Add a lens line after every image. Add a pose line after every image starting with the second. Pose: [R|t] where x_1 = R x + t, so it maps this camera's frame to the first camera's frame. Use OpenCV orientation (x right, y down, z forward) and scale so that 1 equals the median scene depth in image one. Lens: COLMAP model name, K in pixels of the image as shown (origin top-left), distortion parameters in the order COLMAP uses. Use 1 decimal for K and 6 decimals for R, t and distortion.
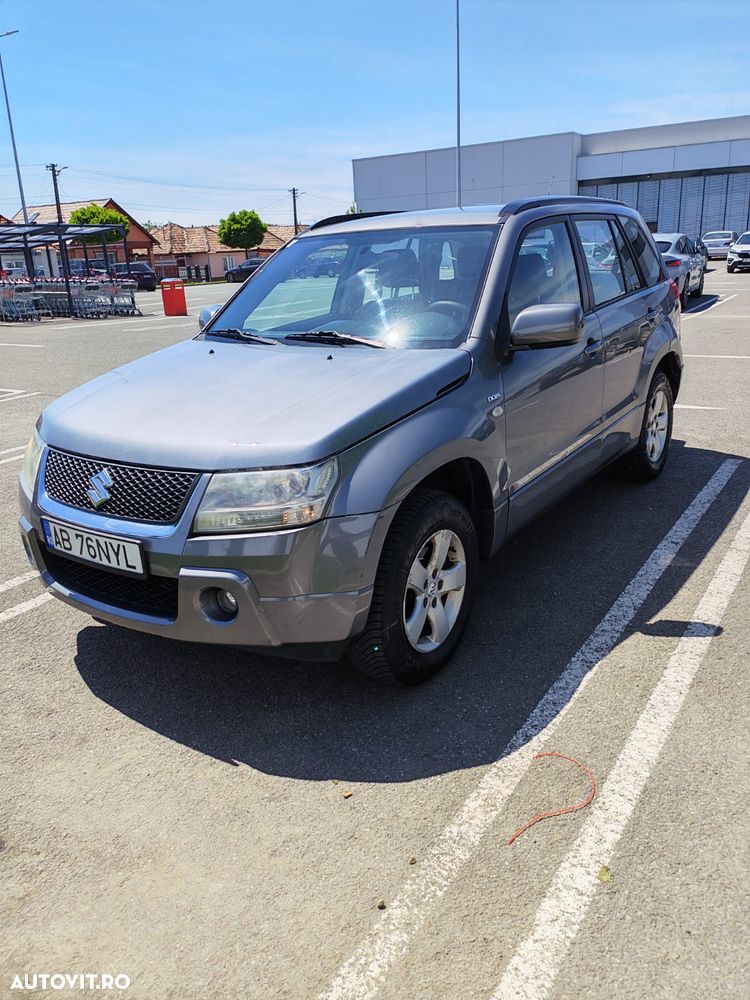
lens RADIAL K [[718.7, 0, 367.1], [0, 718.7, 504.4], [0, 0, 1]] dist [0.090416, -0.106002]
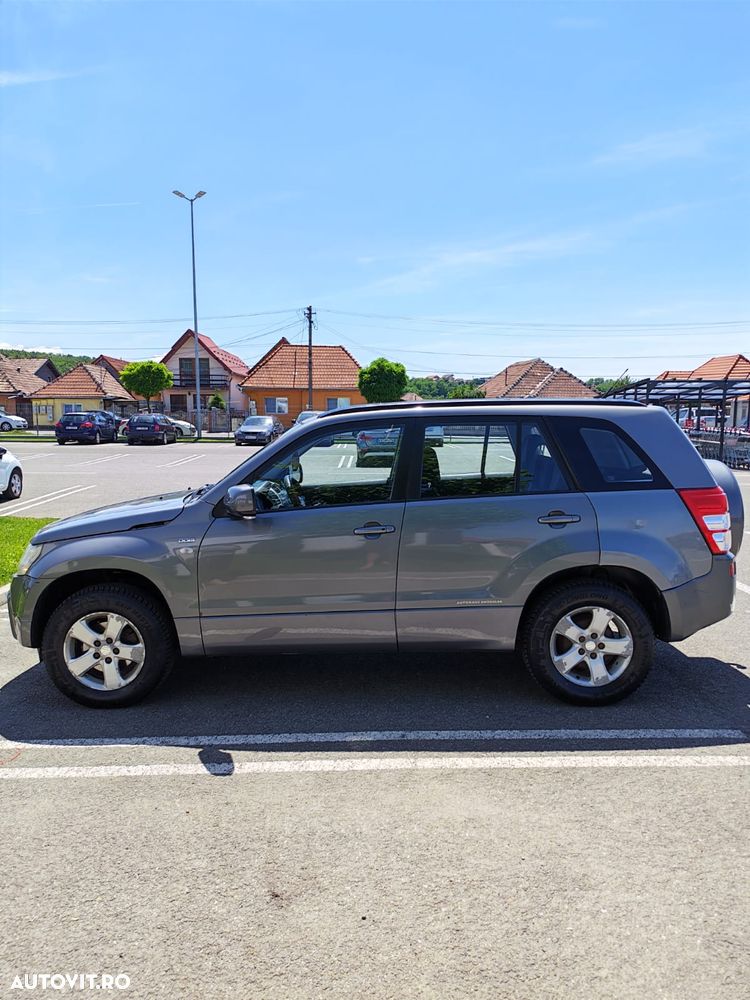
lens RADIAL K [[718.7, 0, 367.1], [0, 718.7, 504.4], [0, 0, 1]] dist [0.090416, -0.106002]
pose [[0.575303, 0.137550, -0.806292, 1.430312], [-0.285187, 0.957632, -0.040117, -0.244662], [0.766613, 0.253023, 0.590156, 0.374555]]
